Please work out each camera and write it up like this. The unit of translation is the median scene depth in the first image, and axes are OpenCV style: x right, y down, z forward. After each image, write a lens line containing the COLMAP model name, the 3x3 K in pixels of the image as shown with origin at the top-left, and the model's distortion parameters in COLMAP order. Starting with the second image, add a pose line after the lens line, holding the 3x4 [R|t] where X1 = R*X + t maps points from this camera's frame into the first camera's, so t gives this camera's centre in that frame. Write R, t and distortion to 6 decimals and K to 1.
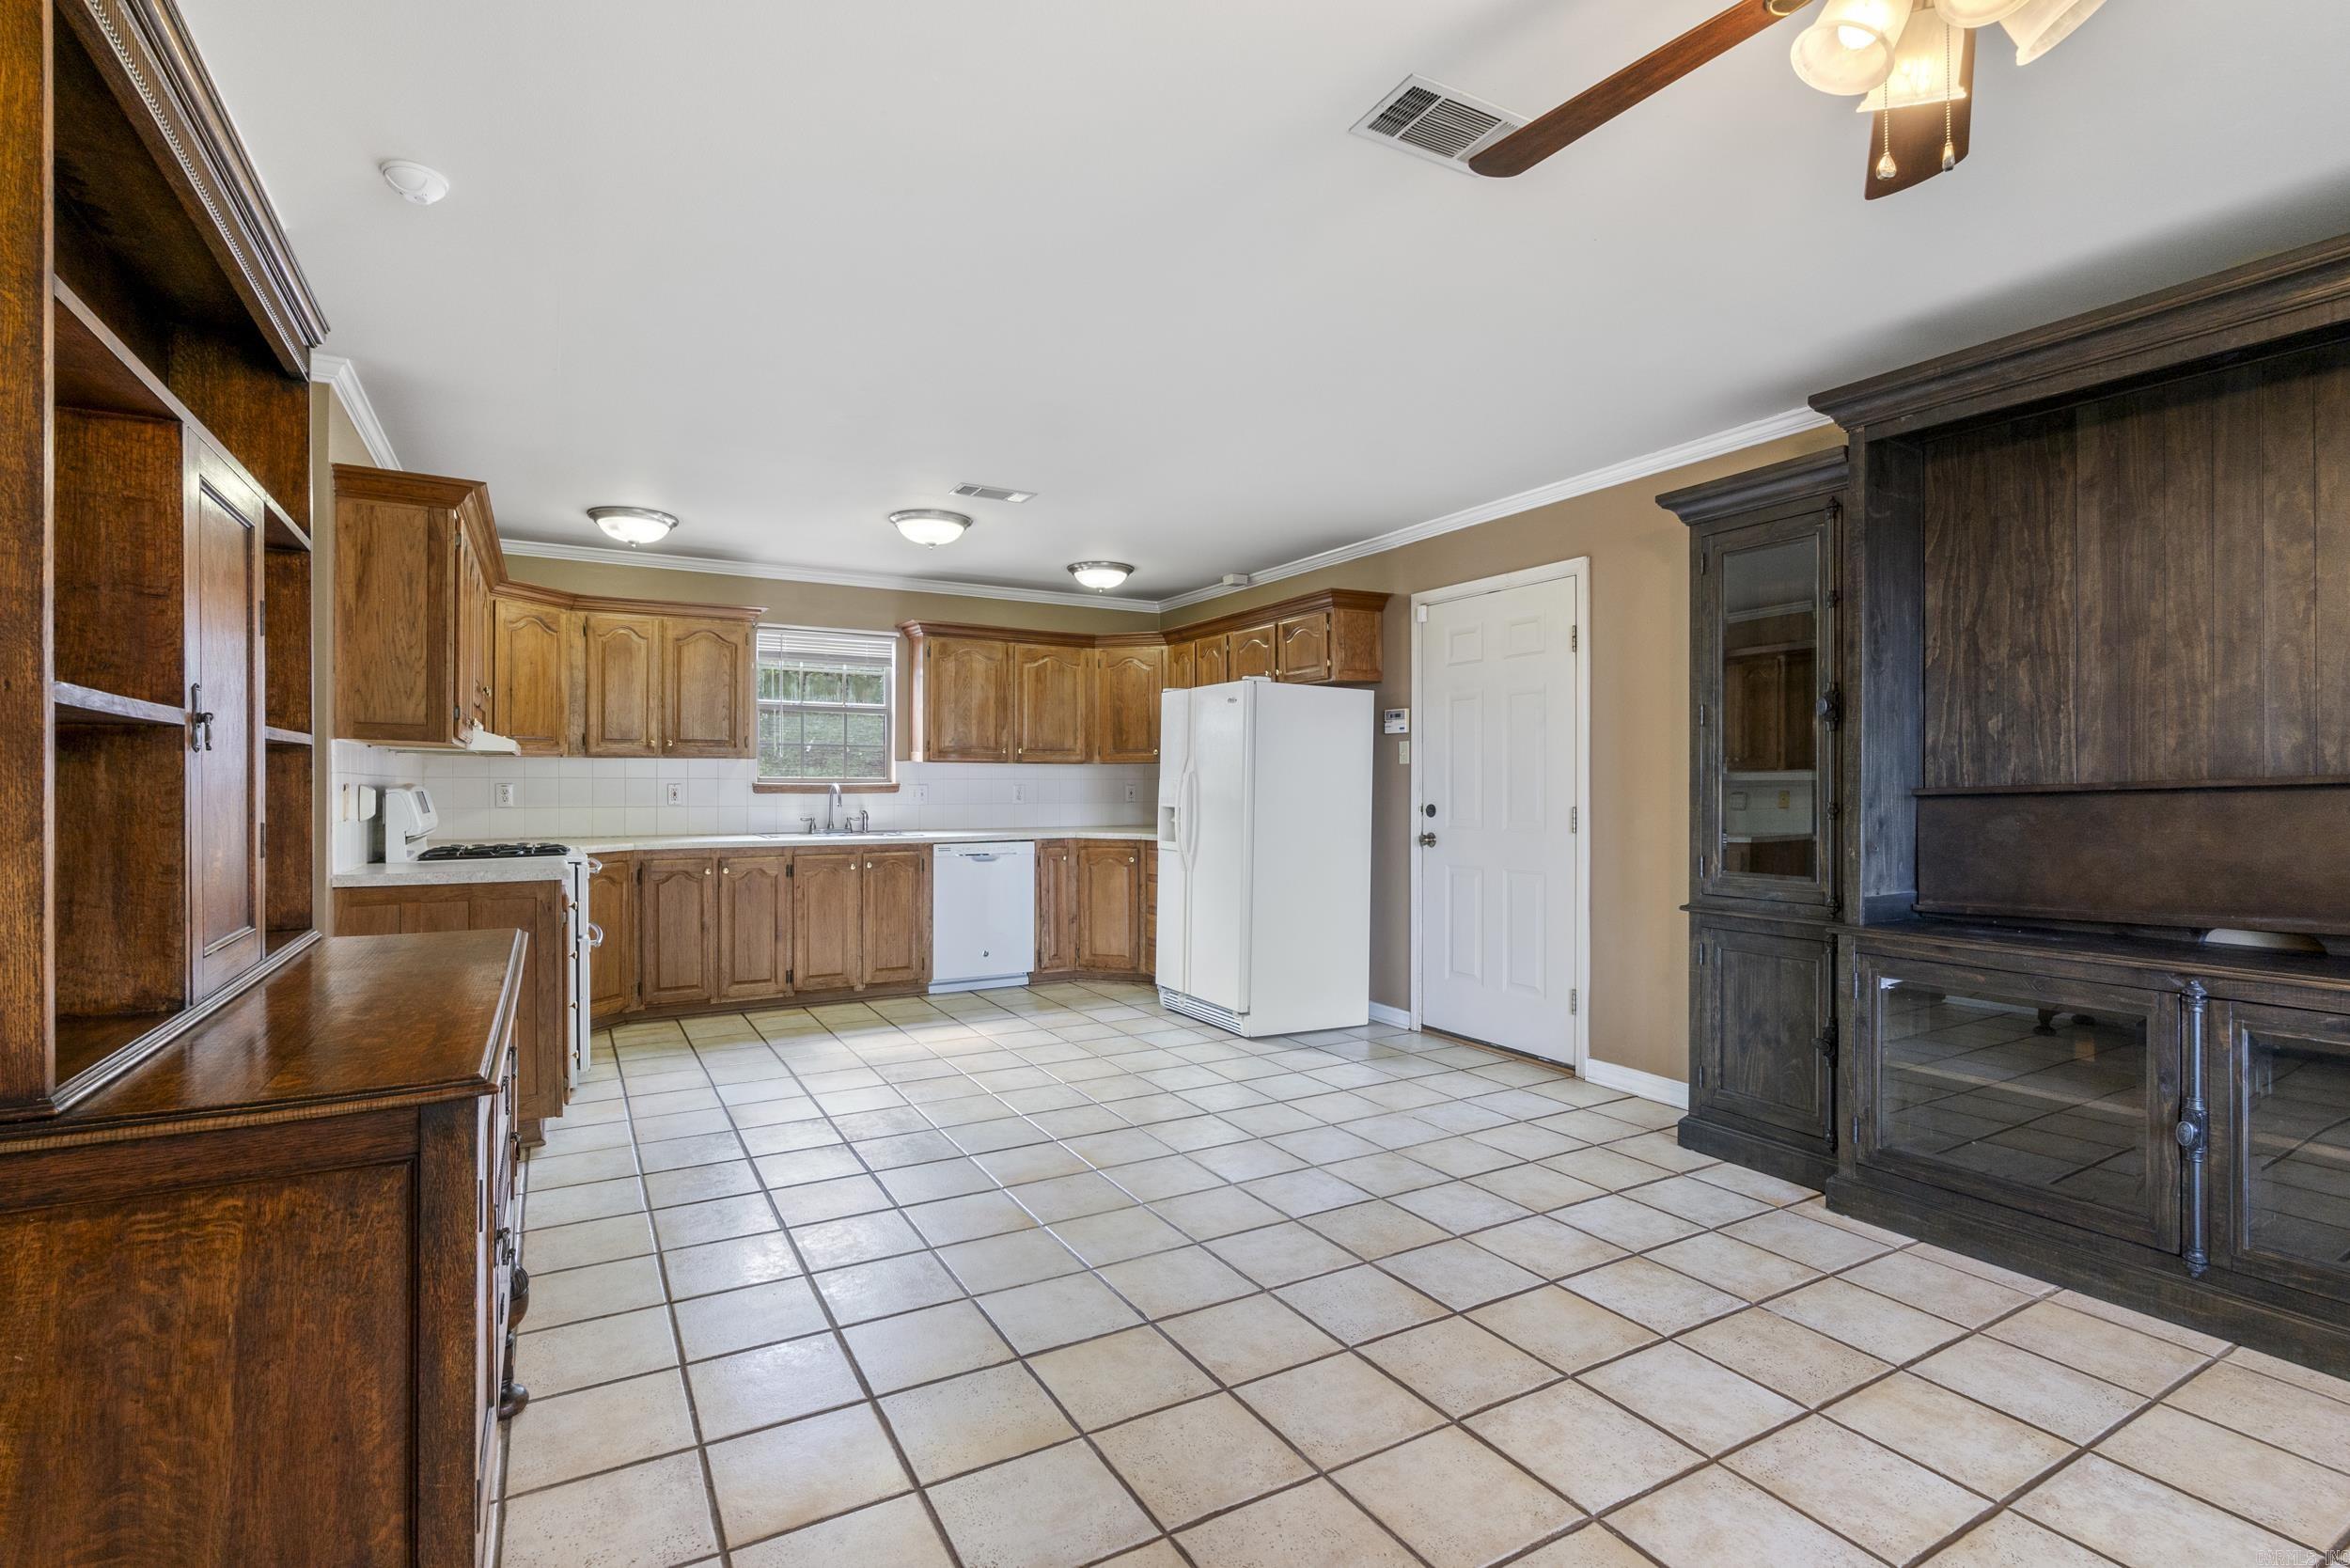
lens RADIAL K [[1080.5, 0, 1173.5], [0, 1080.5, 788.1], [0, 0, 1]] dist [0.001023, 0.000067]
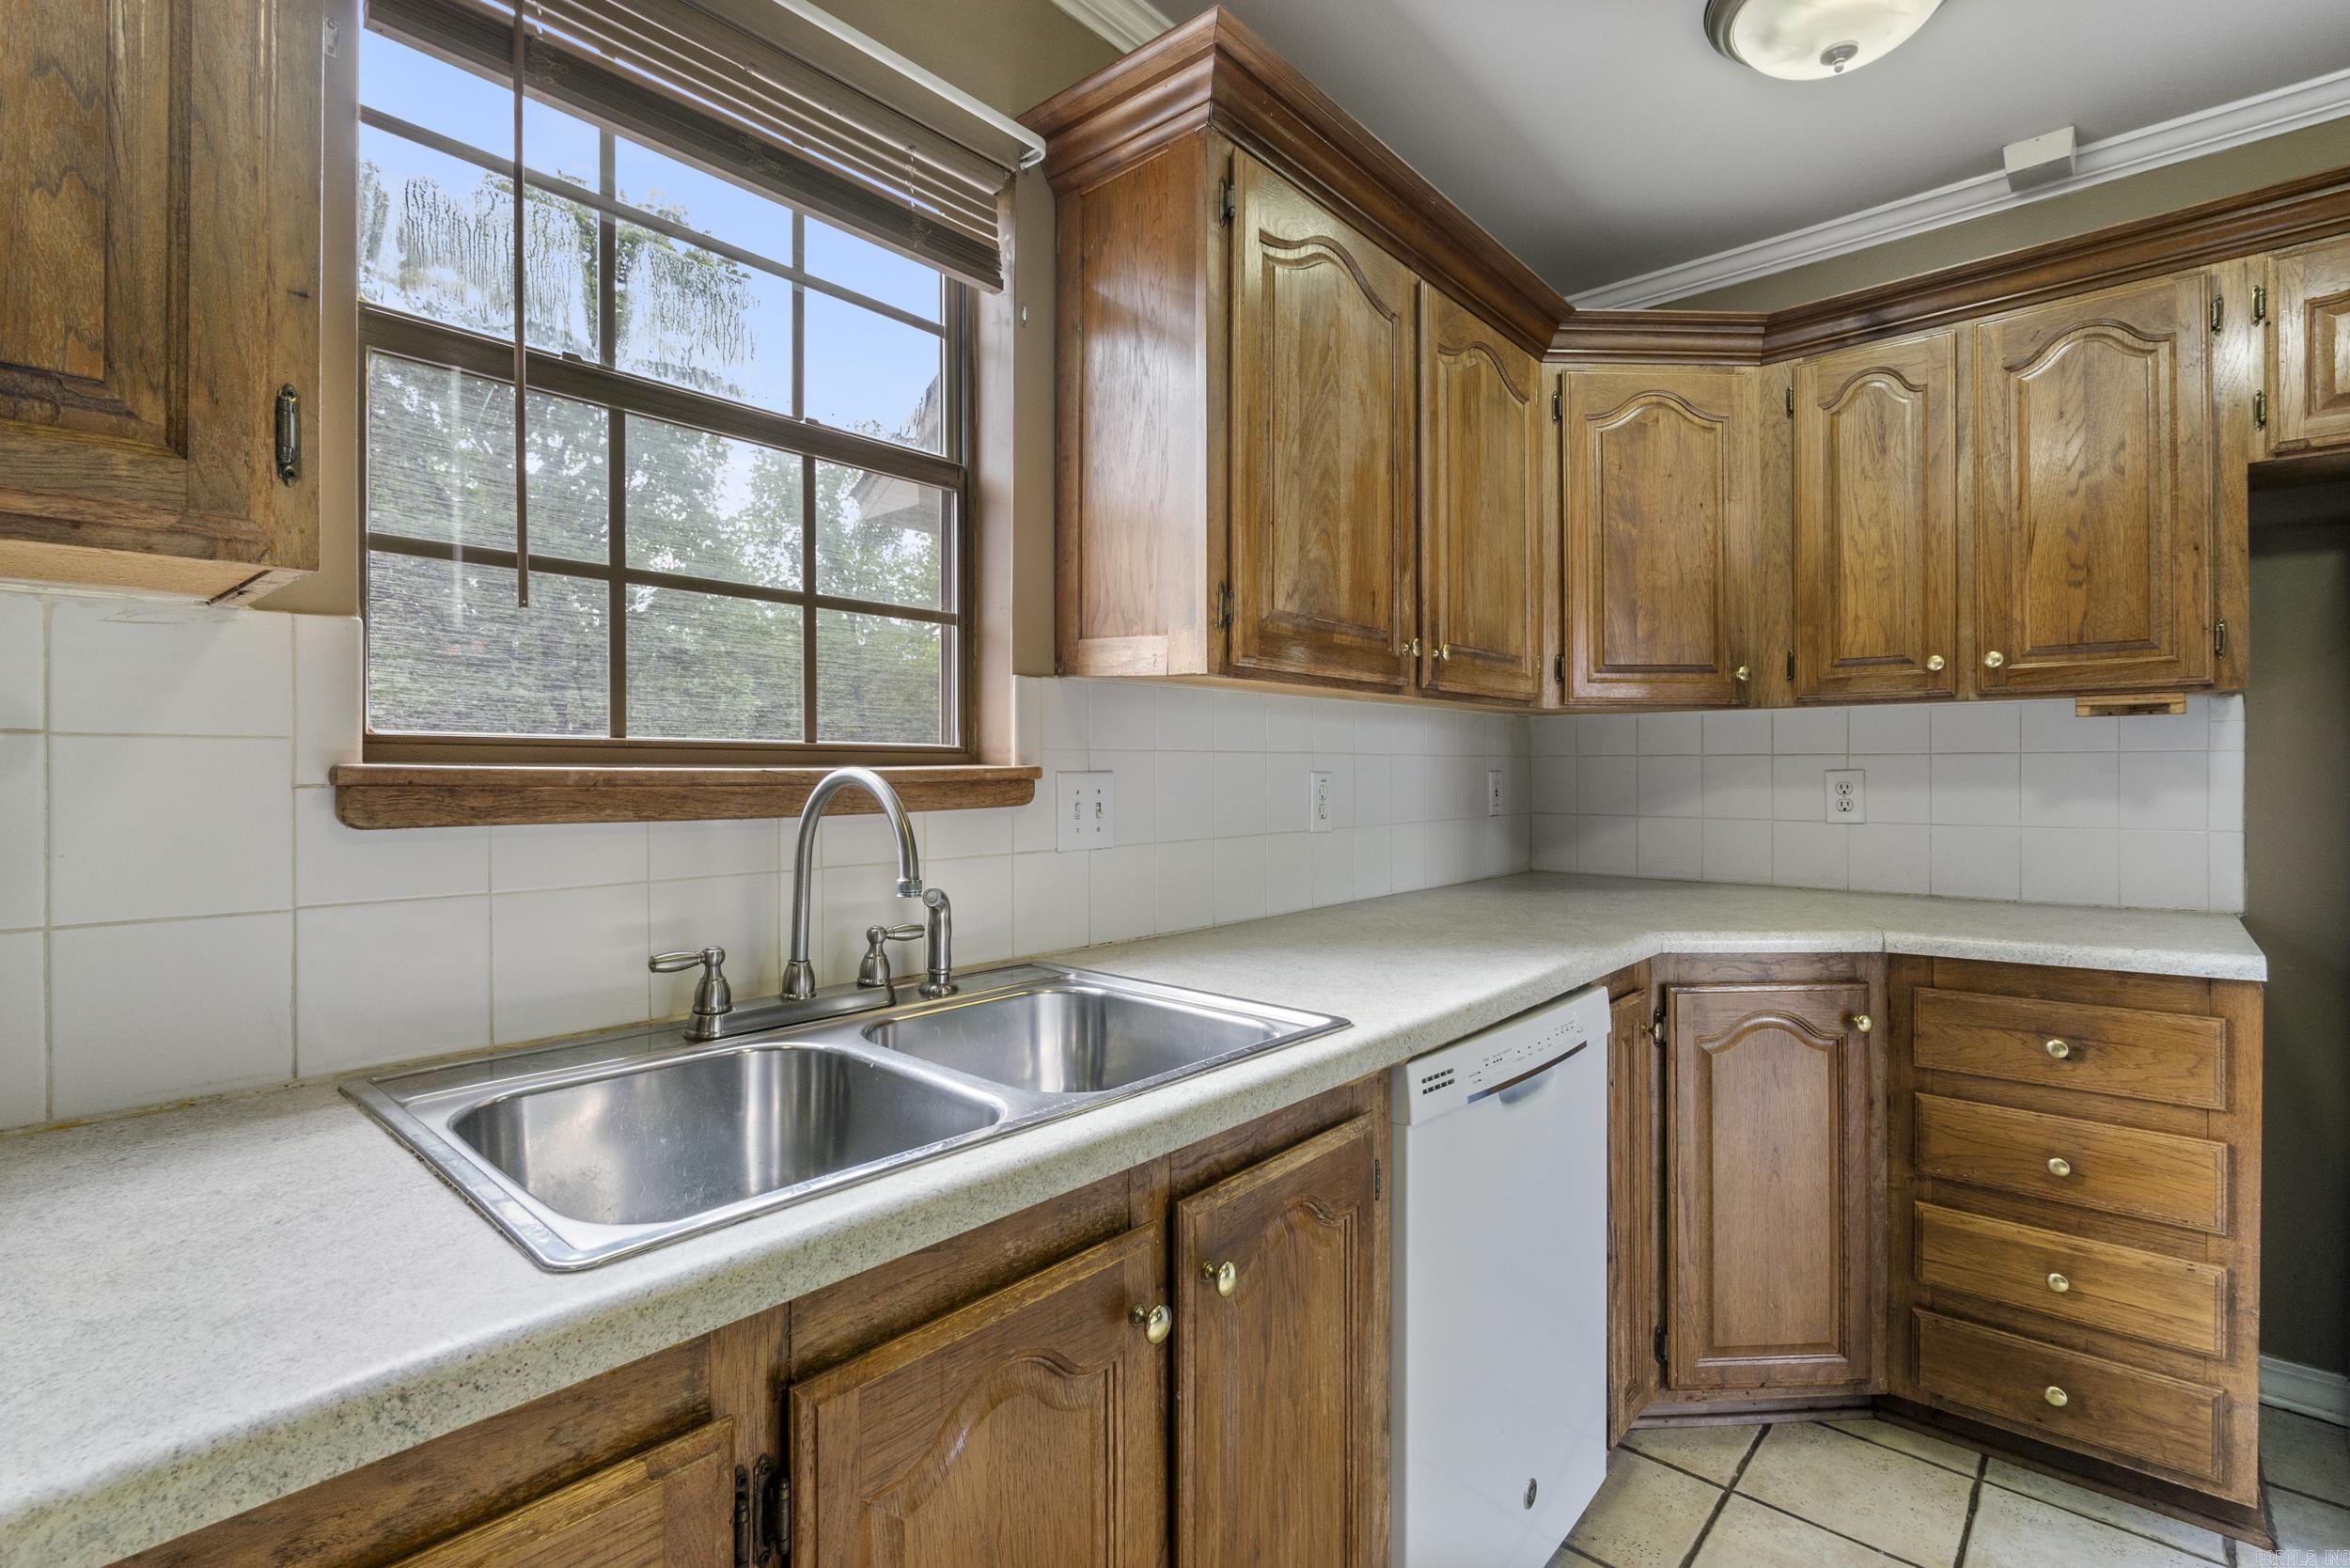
lens RADIAL K [[1080.5, 0, 1176.6], [0, 1080.5, 772.4], [0, 0, 1]] dist [0.001023, 0.000067]
pose [[0.946812, -0.005657, 0.321739, -0.306938], [0.004072, 0.999976, 0.005600, -0.004649], [-0.321763, -0.003992, 0.946812, 0.769094]]
